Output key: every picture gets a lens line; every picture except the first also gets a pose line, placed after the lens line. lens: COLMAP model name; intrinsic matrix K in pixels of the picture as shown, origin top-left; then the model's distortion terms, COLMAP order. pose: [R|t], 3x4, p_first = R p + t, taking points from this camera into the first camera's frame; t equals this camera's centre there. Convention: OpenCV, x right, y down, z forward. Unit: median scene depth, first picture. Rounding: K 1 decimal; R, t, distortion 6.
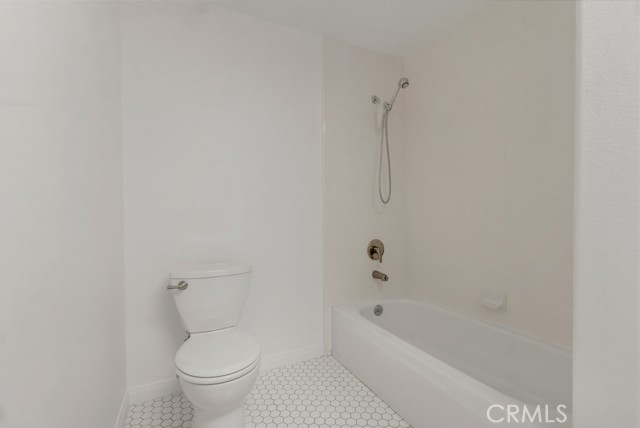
lens RADIAL K [[287.1, 0, 319.8], [0, 287.1, 214.2], [0, 0, 1]] dist [0.004259, 0.000205]
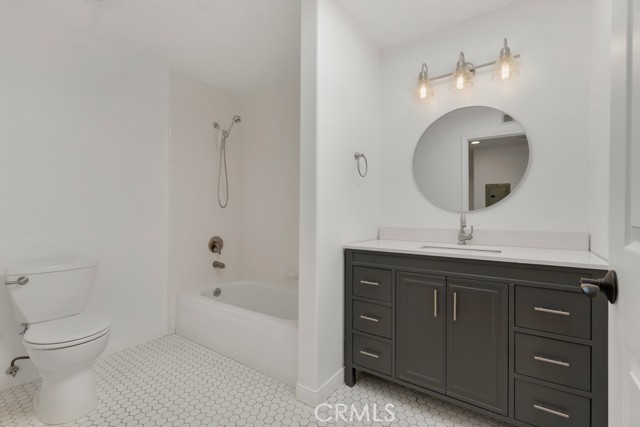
lens RADIAL K [[287.1, 0, 322.7], [0, 287.1, 214.1], [0, 0, 1]] dist [0.004259, 0.000205]
pose [[0.880440, 0.006307, 0.474115, 0.009752], [-0.004209, 0.999976, -0.005485, -0.005063], [-0.474138, 0.002833, 0.880446, -0.346849]]
